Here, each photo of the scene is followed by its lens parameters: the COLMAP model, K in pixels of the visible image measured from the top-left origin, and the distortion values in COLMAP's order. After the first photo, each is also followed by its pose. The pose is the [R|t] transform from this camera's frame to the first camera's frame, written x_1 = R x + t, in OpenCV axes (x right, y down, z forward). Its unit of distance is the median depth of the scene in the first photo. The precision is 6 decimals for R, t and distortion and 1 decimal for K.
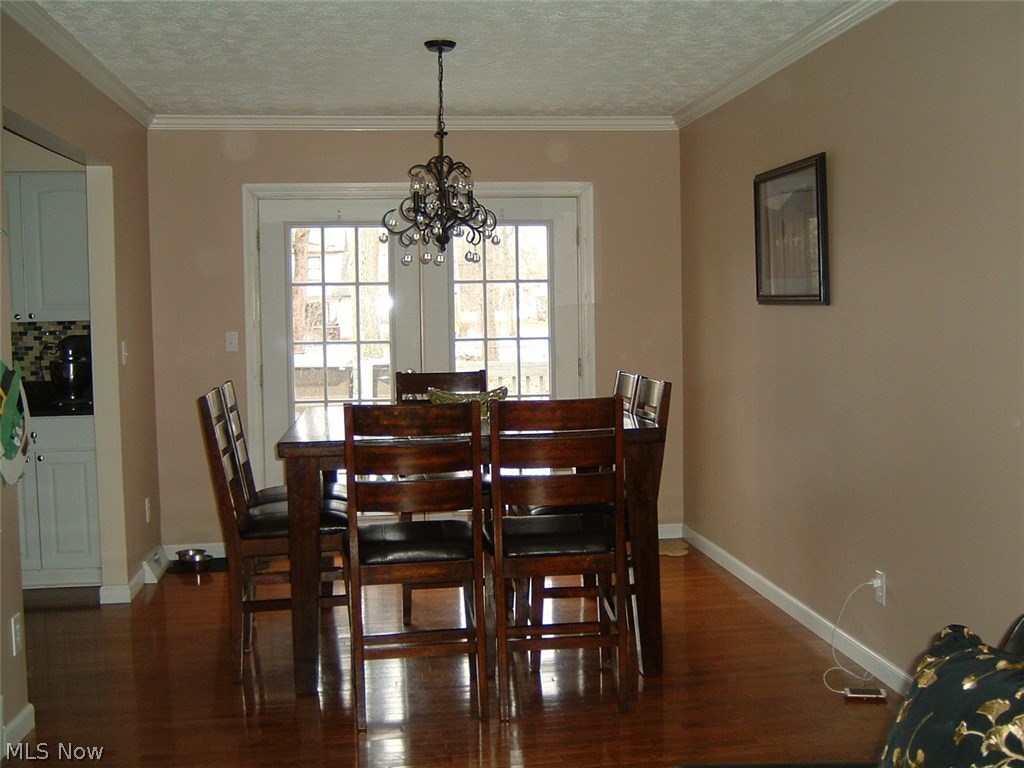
lens RADIAL K [[1104.8, 0, 512.0], [0, 1104.8, 384.0], [0, 0, 1]] dist [-0.121535, 0.001648]
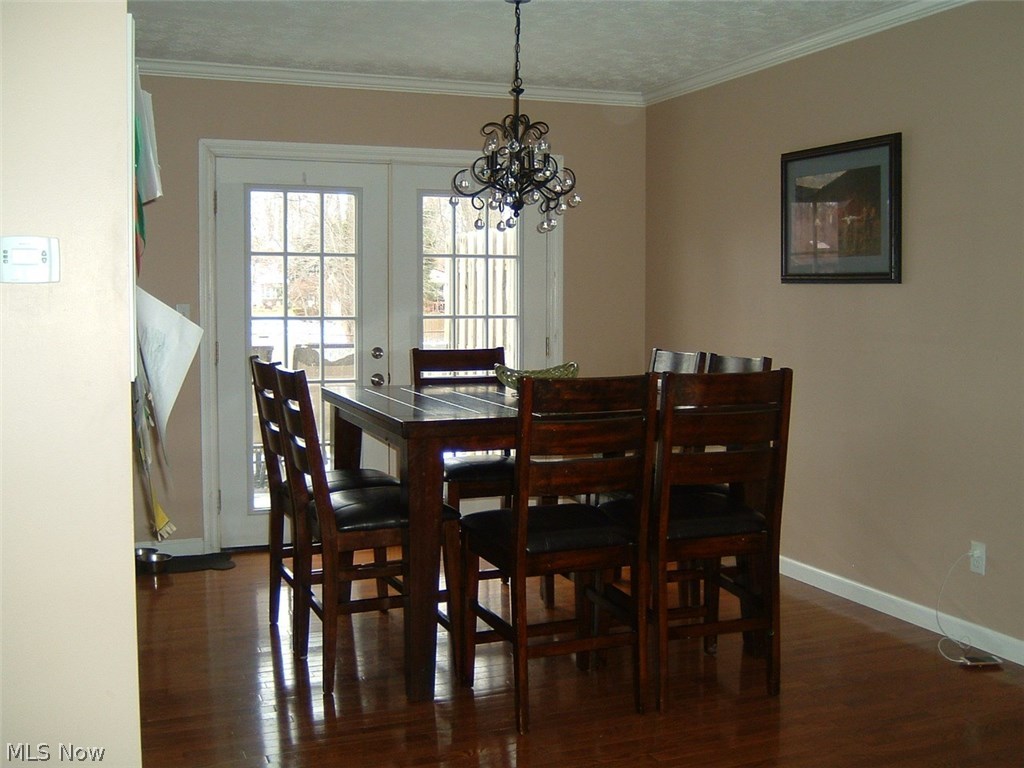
lens RADIAL K [[1111.8, 0, 512.0], [0, 1111.8, 384.0], [0, 0, 1]] dist [-0.093205, -0.001957]
pose [[0.972444, -0.000865, 0.233135, -0.219903], [-0.001637, 0.999943, 0.010541, 0.008358], [-0.233131, -0.010633, 0.972387, 0.065619]]
